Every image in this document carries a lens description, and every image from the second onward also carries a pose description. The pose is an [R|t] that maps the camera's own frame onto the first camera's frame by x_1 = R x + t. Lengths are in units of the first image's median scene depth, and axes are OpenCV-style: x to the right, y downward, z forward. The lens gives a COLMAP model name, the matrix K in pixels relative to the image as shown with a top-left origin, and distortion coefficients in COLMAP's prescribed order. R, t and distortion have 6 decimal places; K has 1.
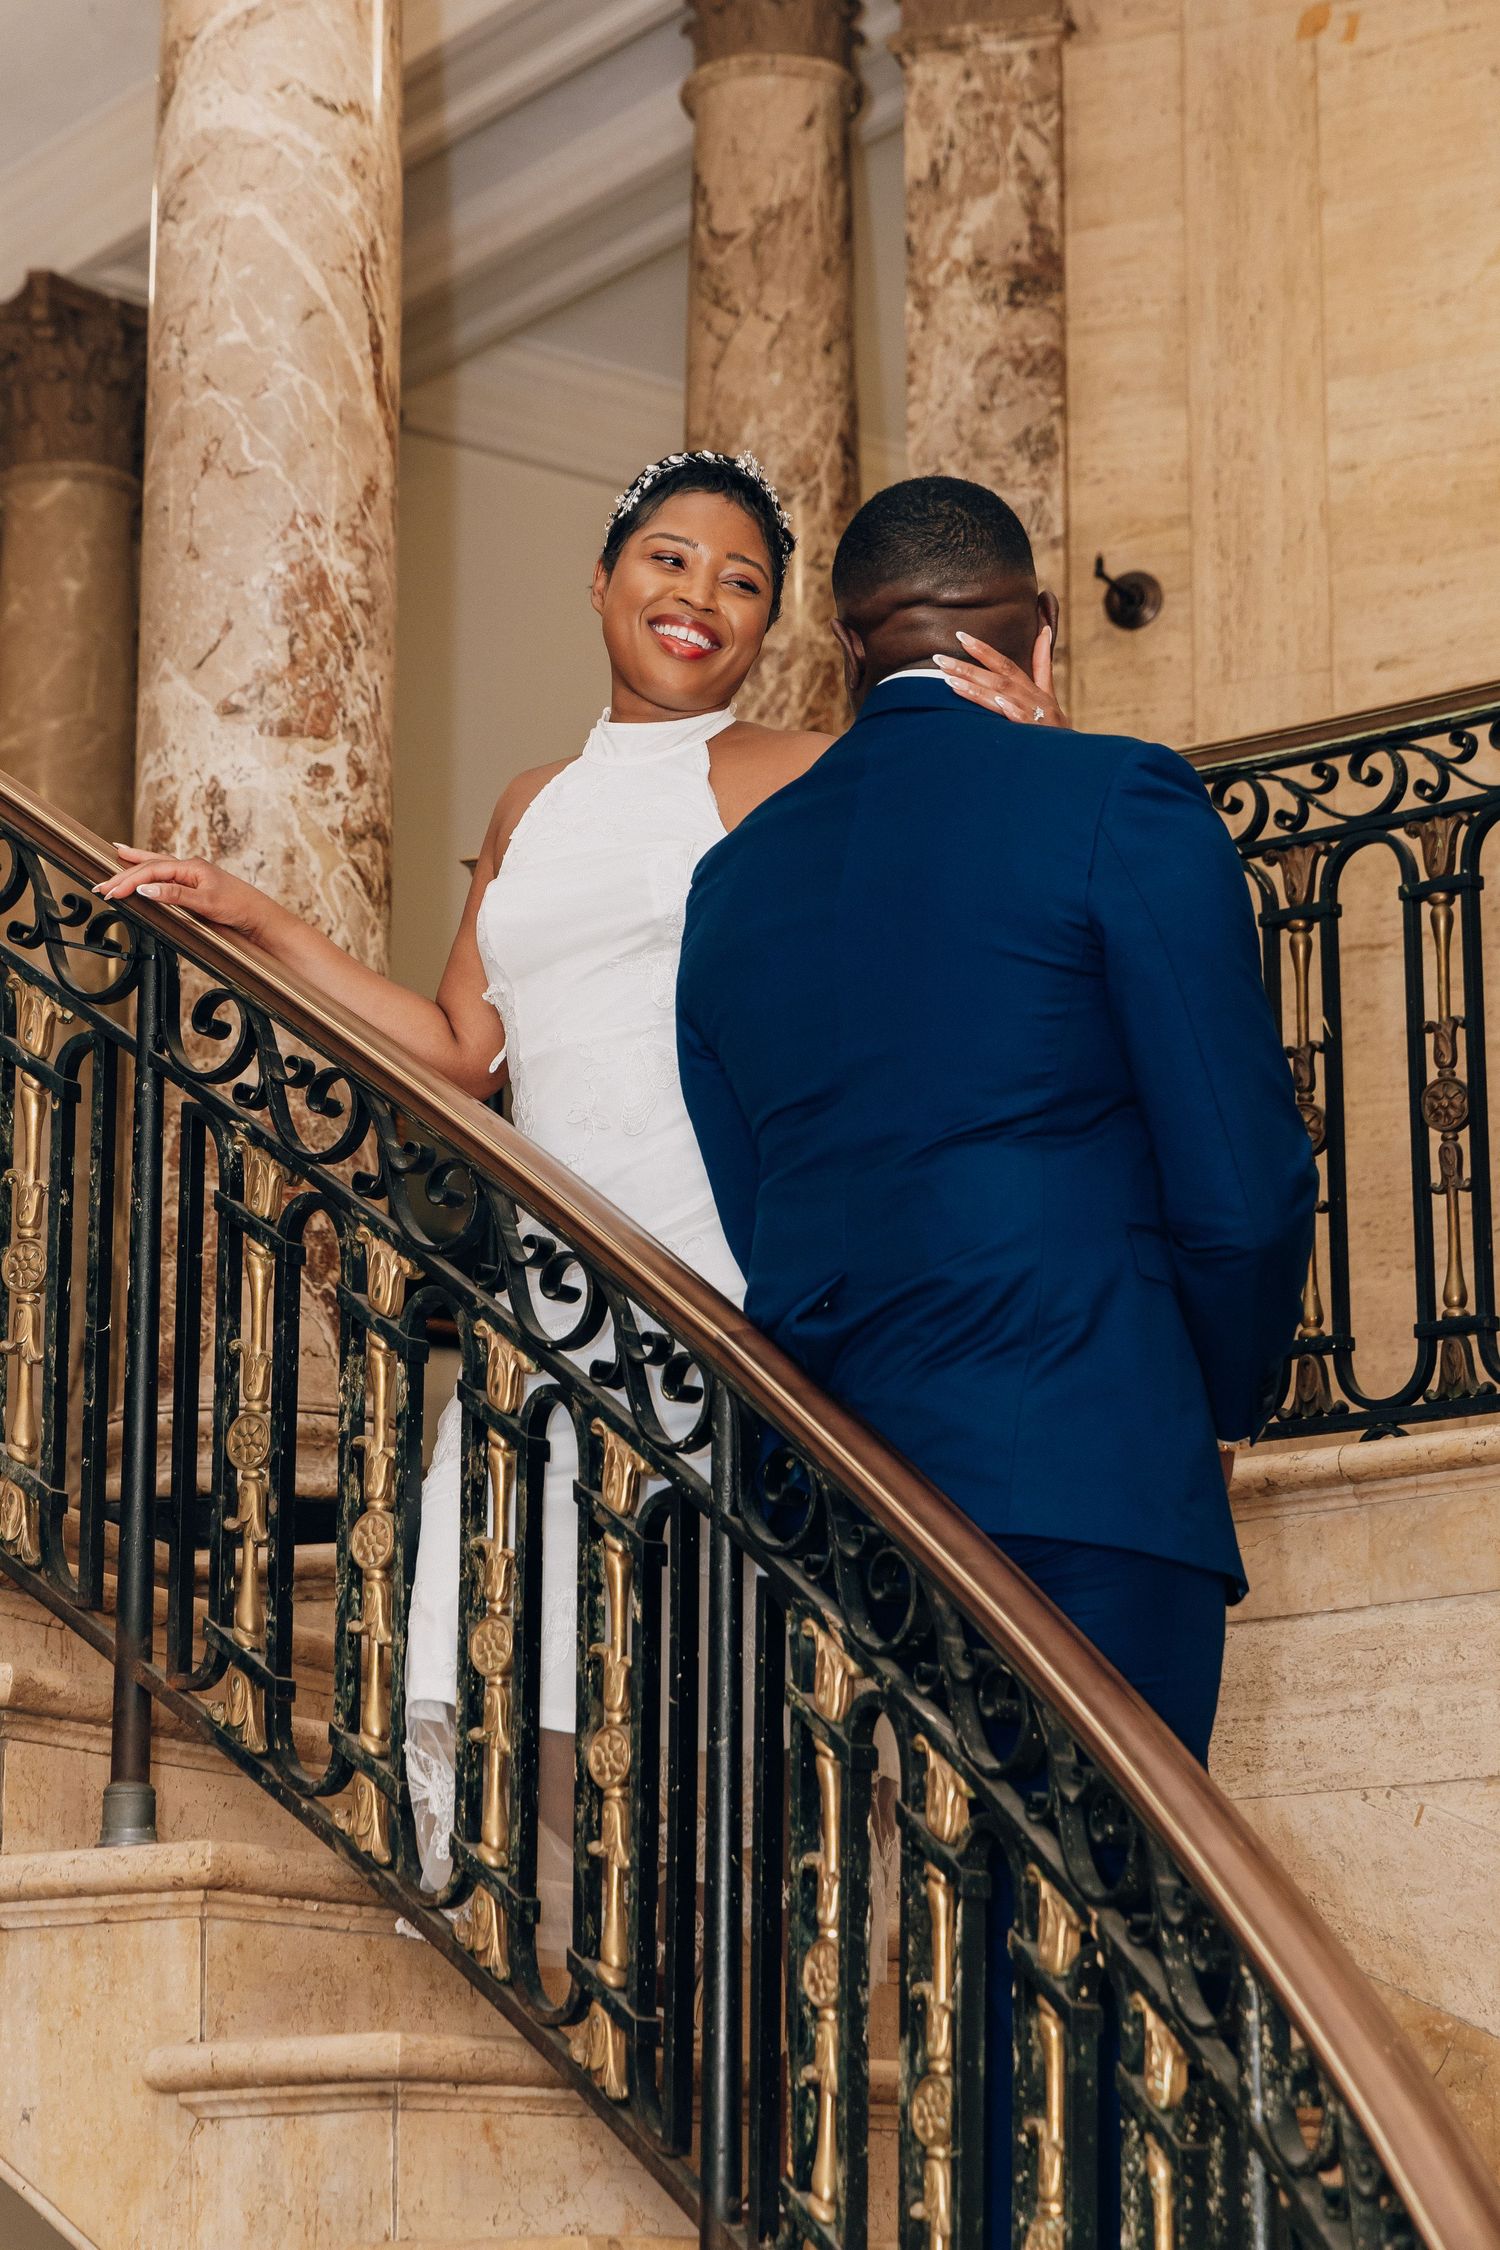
lens RADIAL K [[5314.9, 0, 700.3], [0, 5314.9, 1046.4], [0, 0, 1]] dist [0.061576, -0.327867]
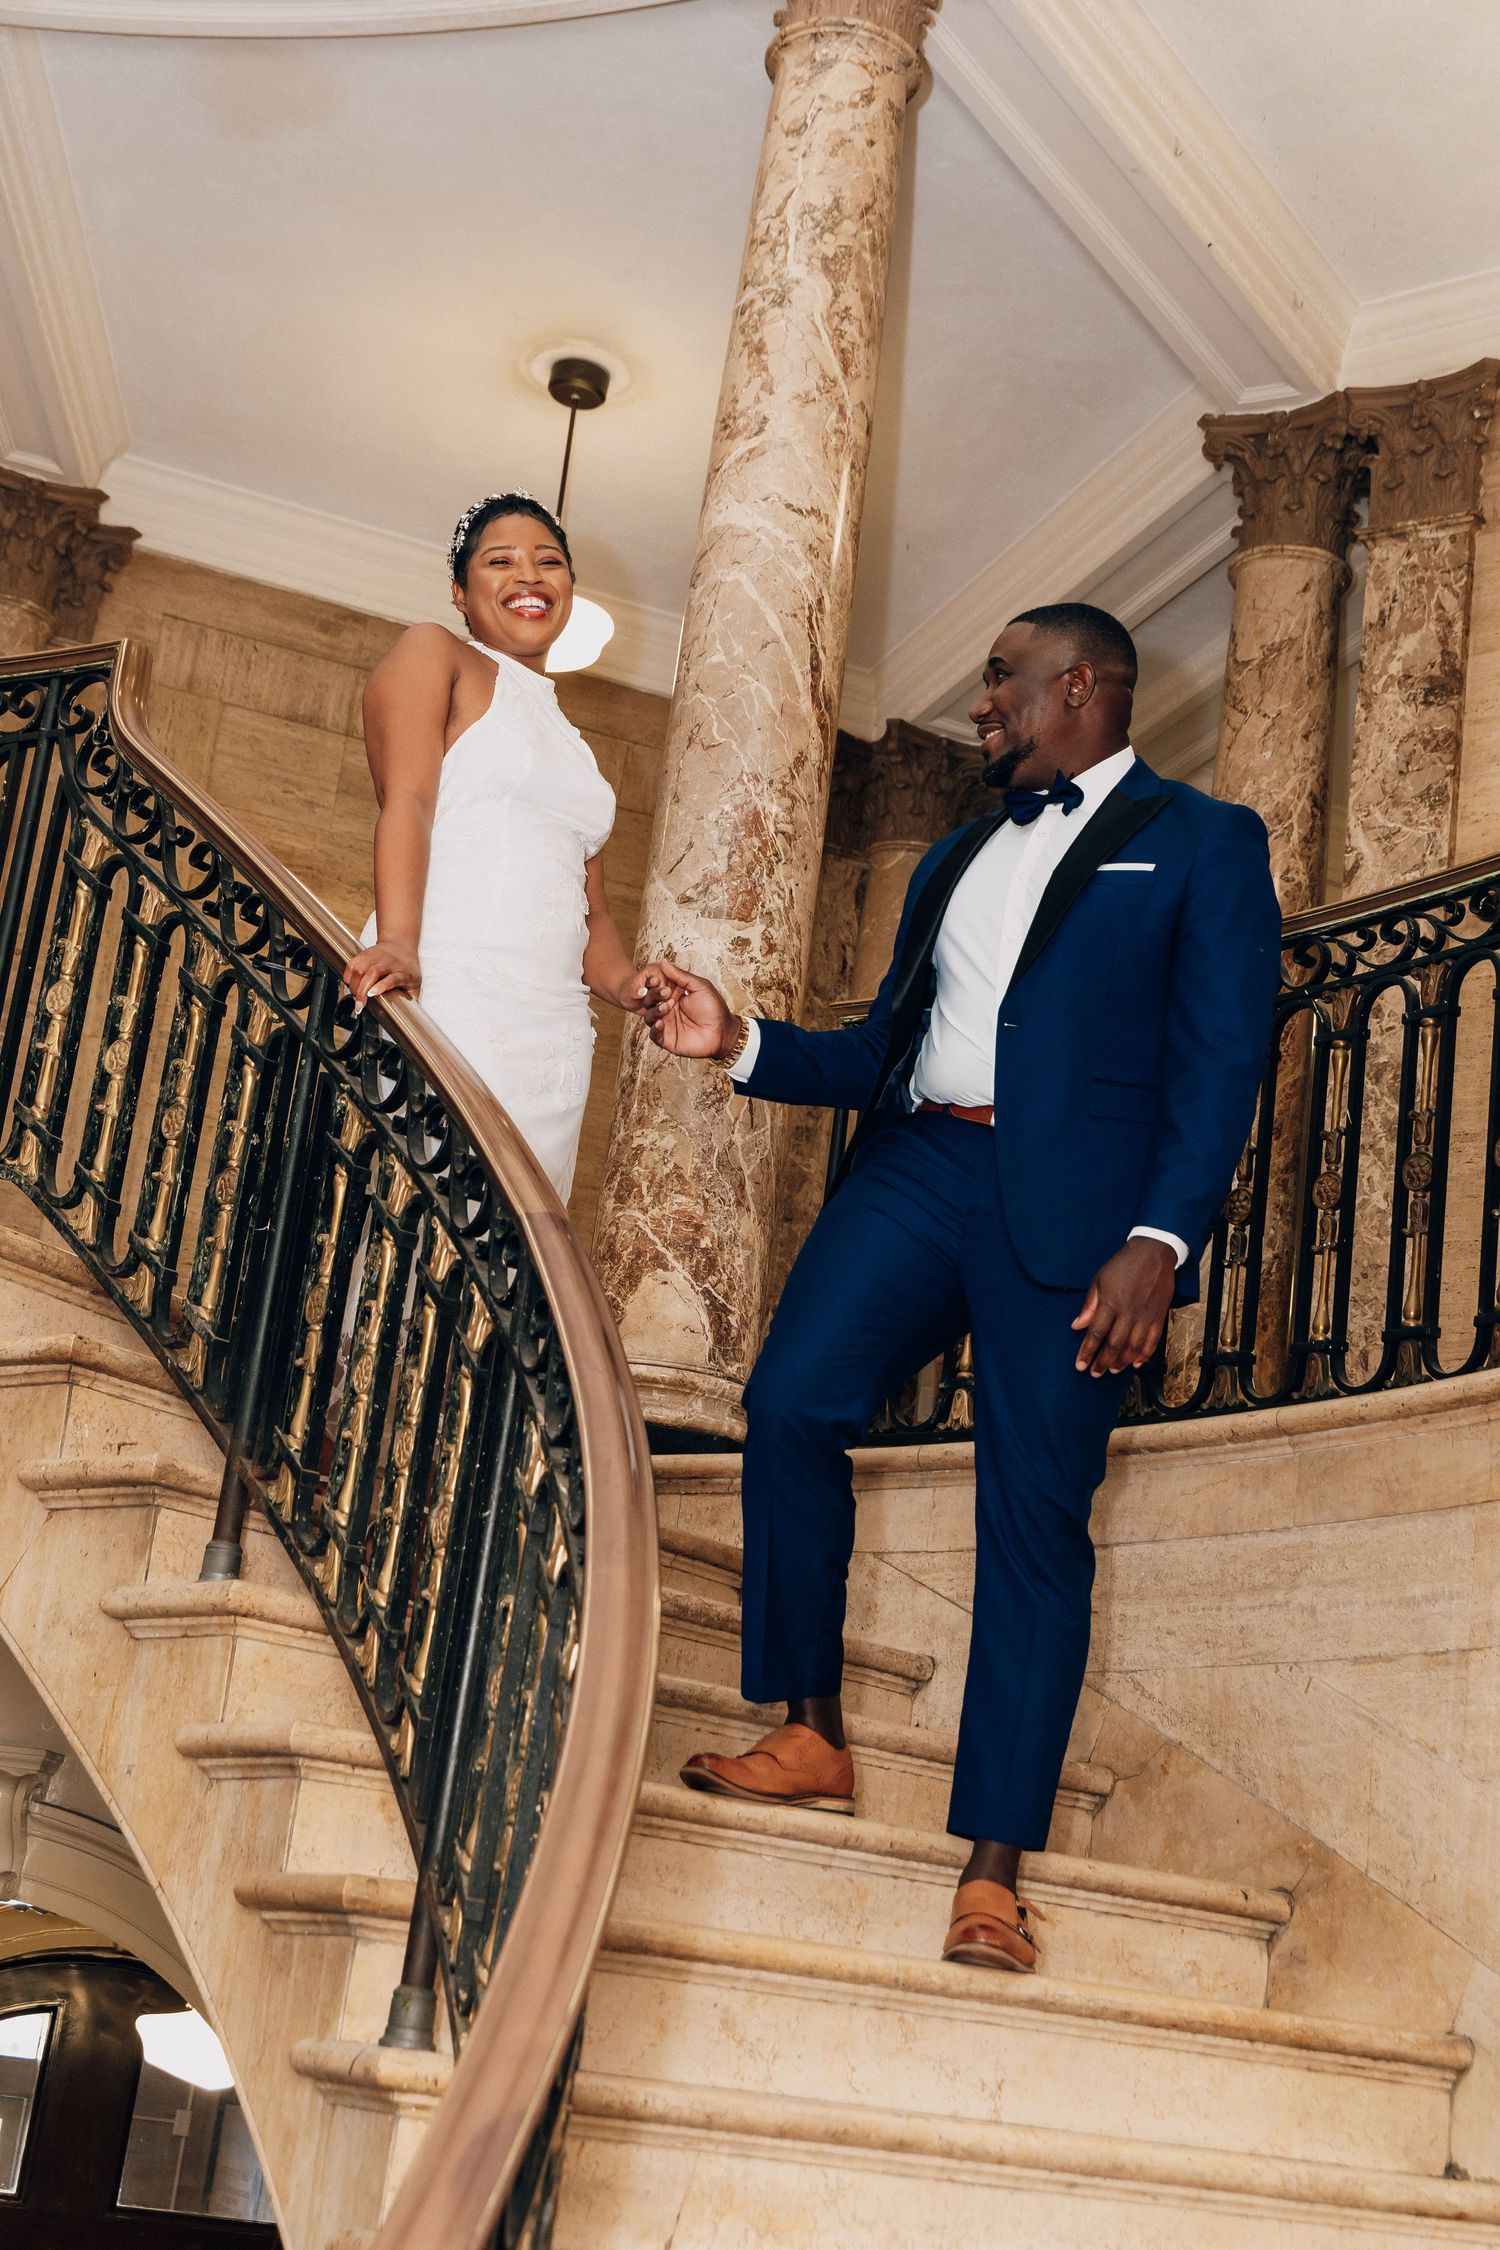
lens RADIAL K [[3184.4, 0, 732.9], [0, 3184.4, 1070.5], [0, 0, 1]] dist [0.012961, -0.016317]
pose [[0.955084, 0.032258, -0.294574, 0.211302], [-0.055517, 0.995935, -0.070938, 0.052401], [0.291088, 0.084106, 0.952992, 0.176458]]
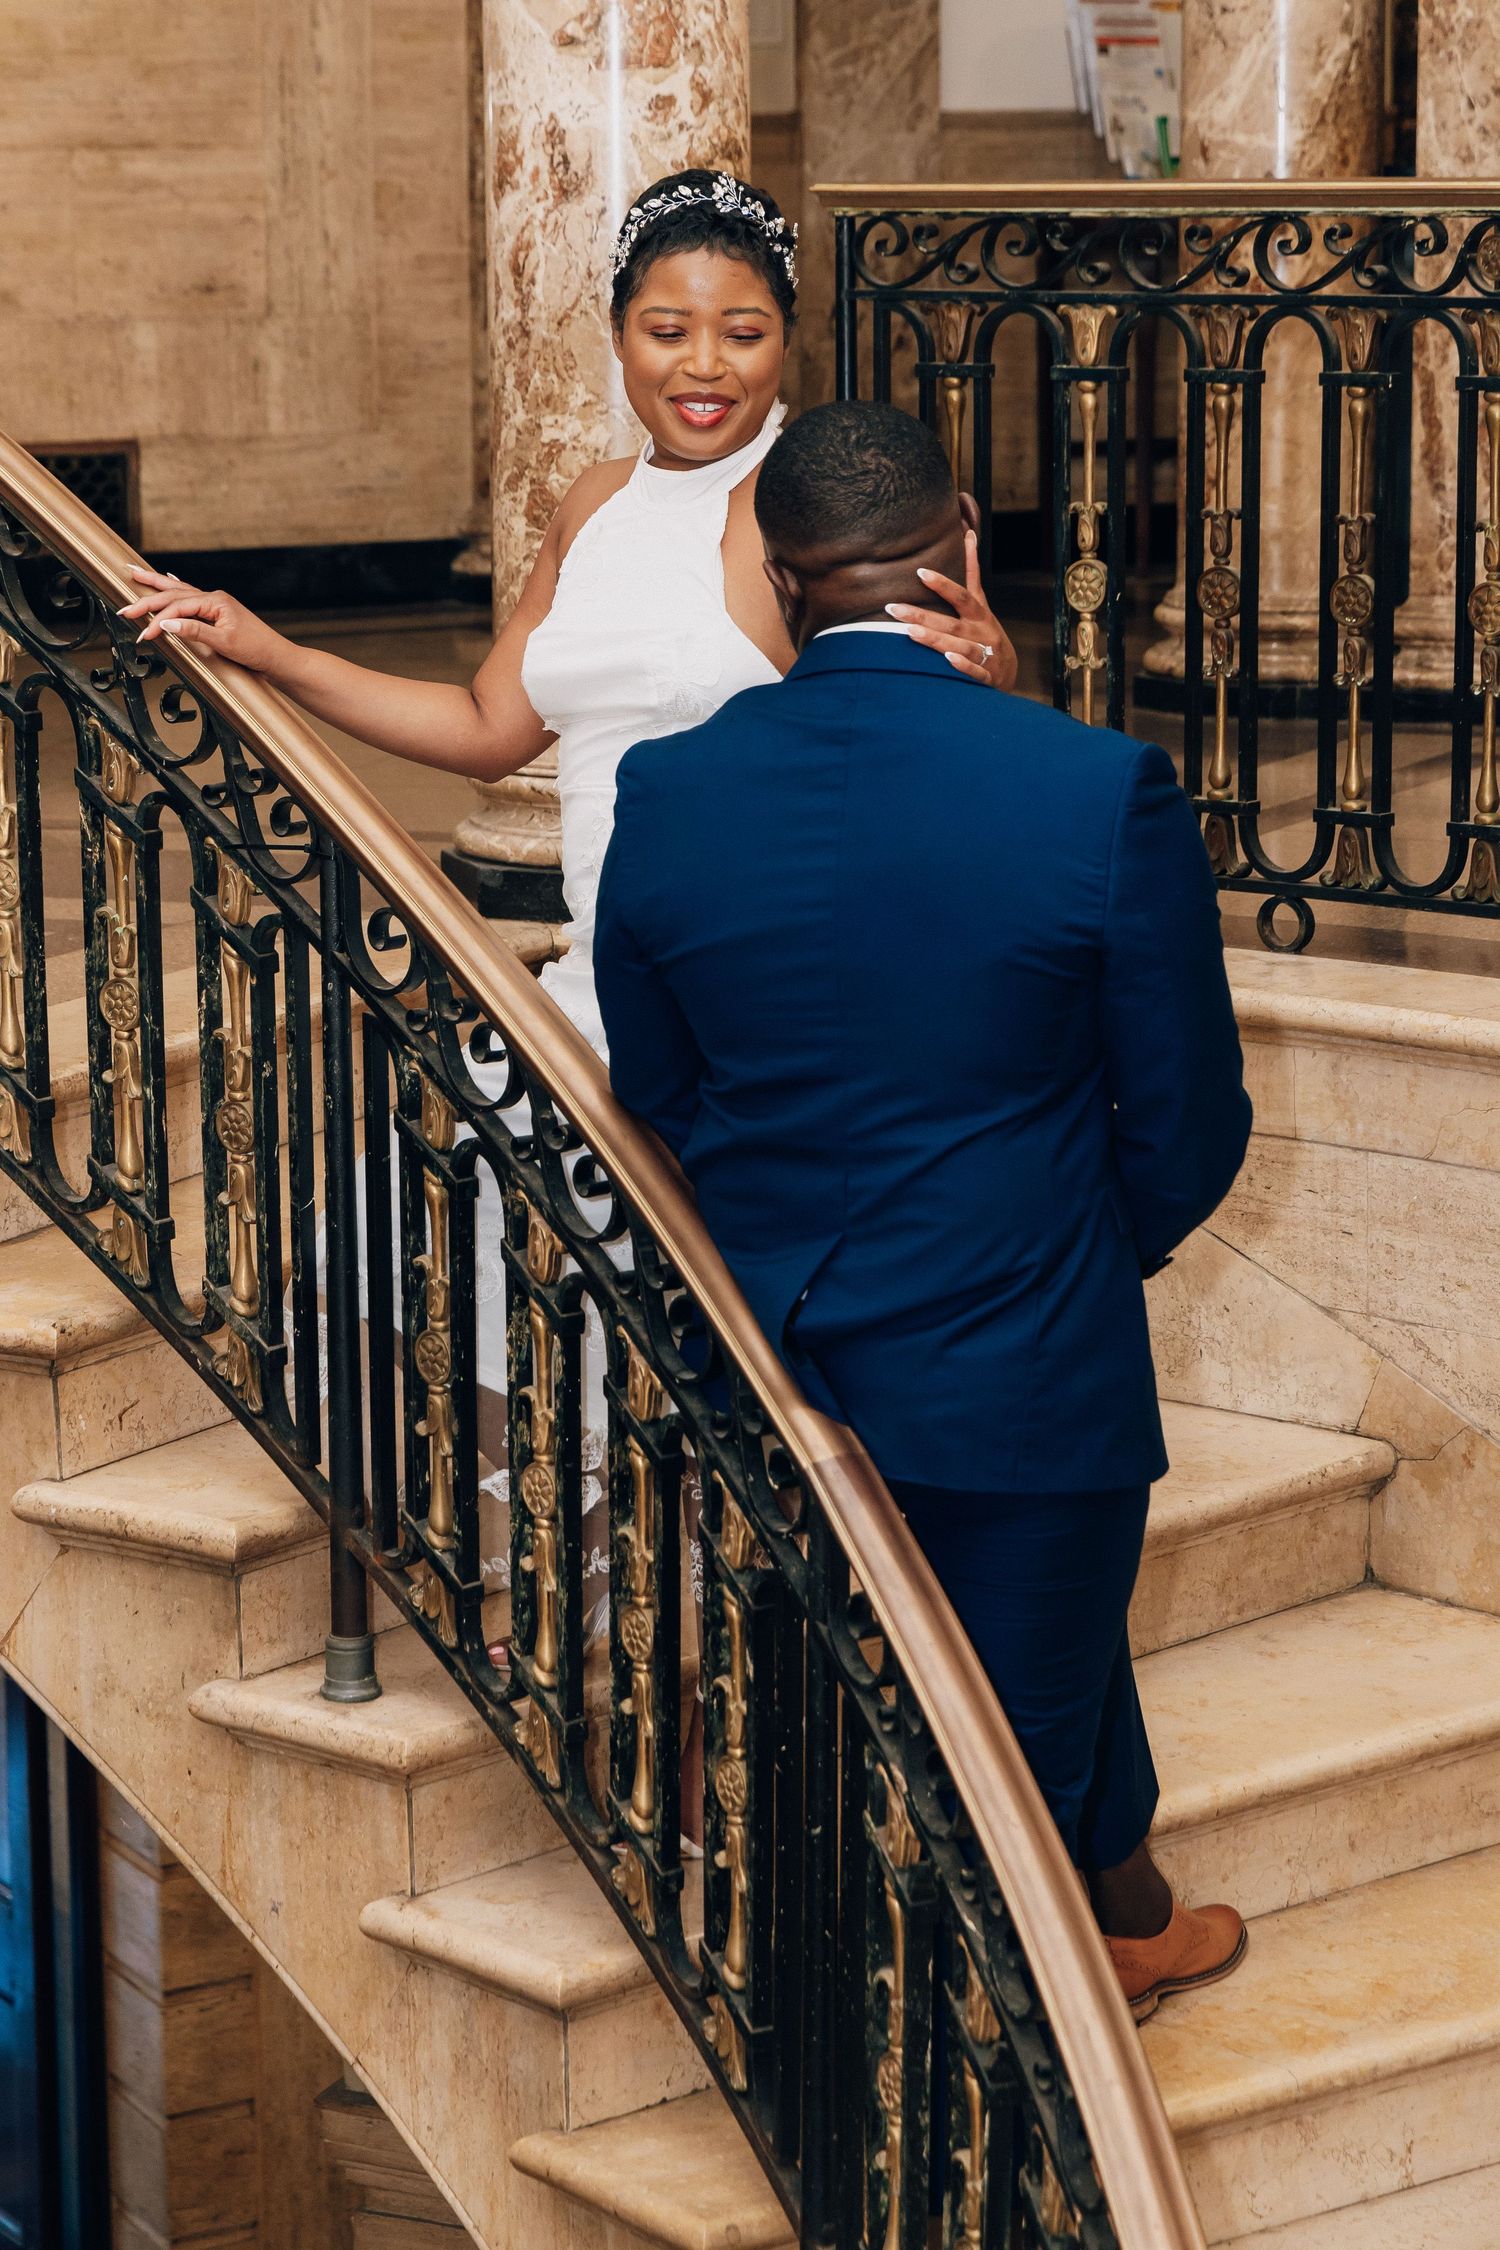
lens RADIAL K [[5314.9, 0, 700.3], [0, 5314.9, 1046.4], [0, 0, 1]] dist [0.061576, -0.327867]
pose [[0.985794, 0.020274, -0.166732, 0.112413], [0.050195, 0.911761, 0.407643, -0.324262], [0.160284, -0.410222, 0.897790, 0.068650]]
